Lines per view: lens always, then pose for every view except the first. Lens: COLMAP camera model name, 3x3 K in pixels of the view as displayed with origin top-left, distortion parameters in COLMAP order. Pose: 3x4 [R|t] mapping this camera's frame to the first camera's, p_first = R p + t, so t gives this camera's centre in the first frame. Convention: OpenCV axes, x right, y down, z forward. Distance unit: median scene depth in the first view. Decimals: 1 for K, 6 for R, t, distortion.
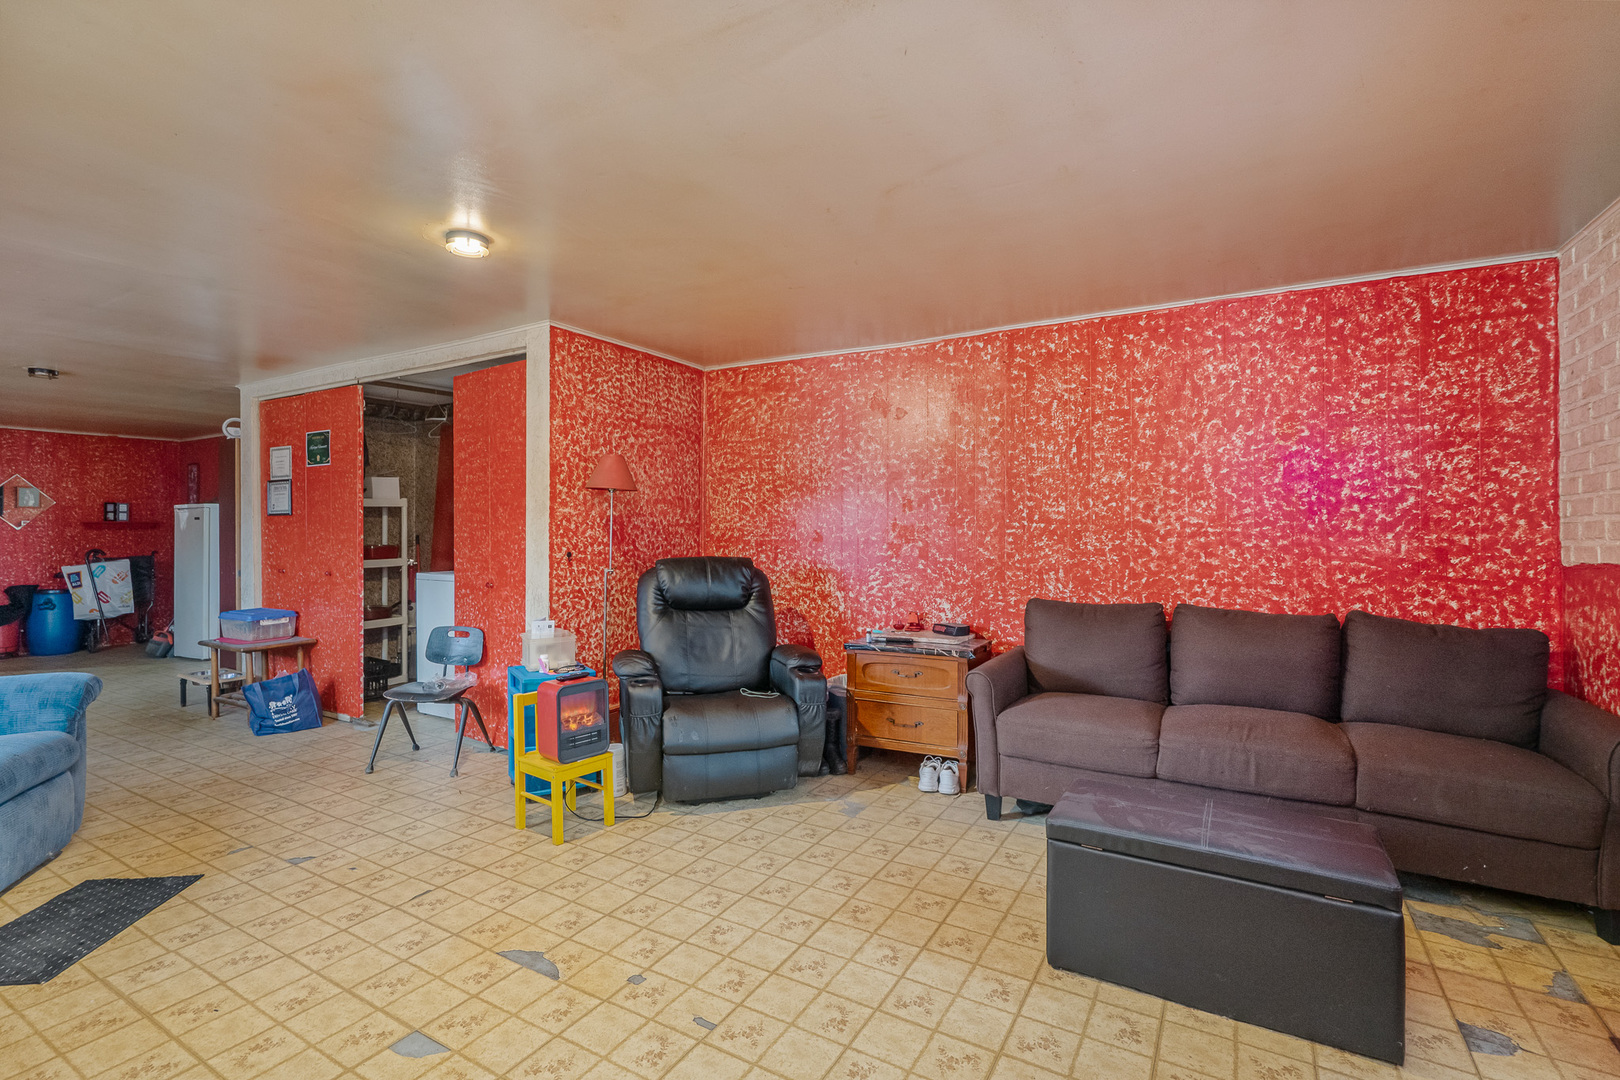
lens RADIAL K [[738.7, 0, 810.0], [0, 738.7, 540.0], [0, 0, 1]] dist [0.000336, -0.000344]
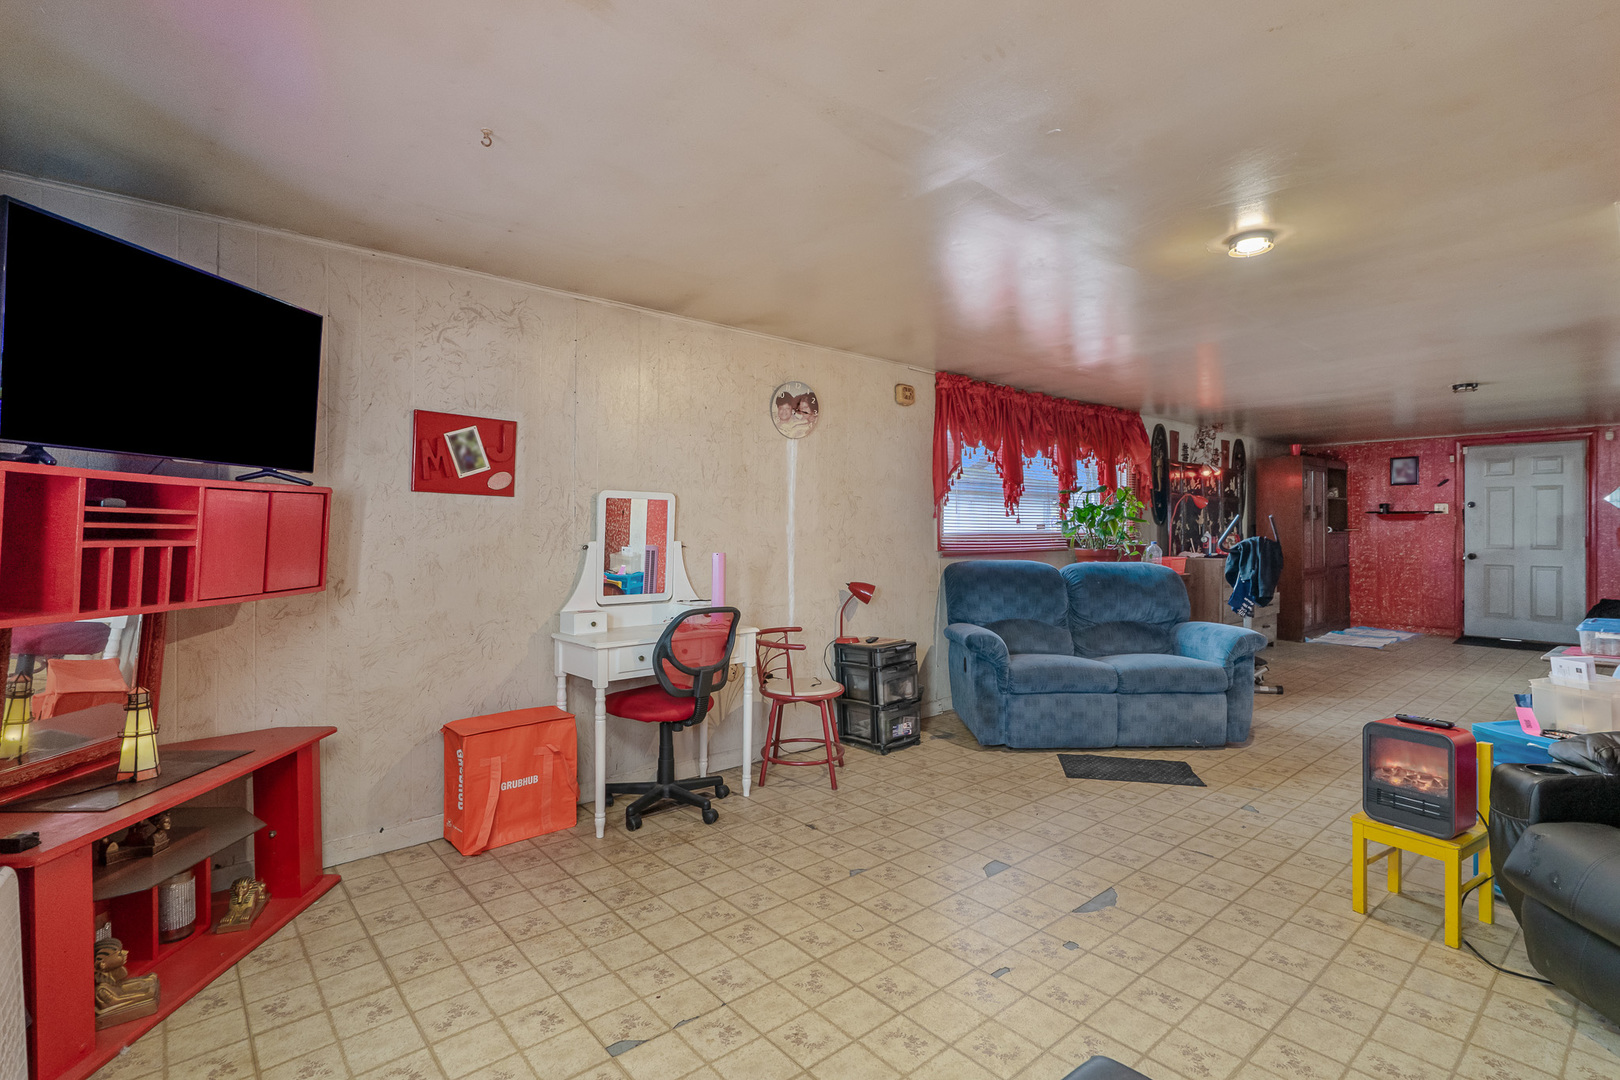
lens RADIAL K [[779.6, 0, 802.5], [0, 779.6, 508.4], [0, 0, 1]] dist [0.024953, -0.010708]
pose [[-0.330677, -0.022288, -0.943481, 0.796680], [-0.010750, 0.999745, -0.019849, -0.008961], [0.943683, 0.003579, -0.330832, 0.817415]]
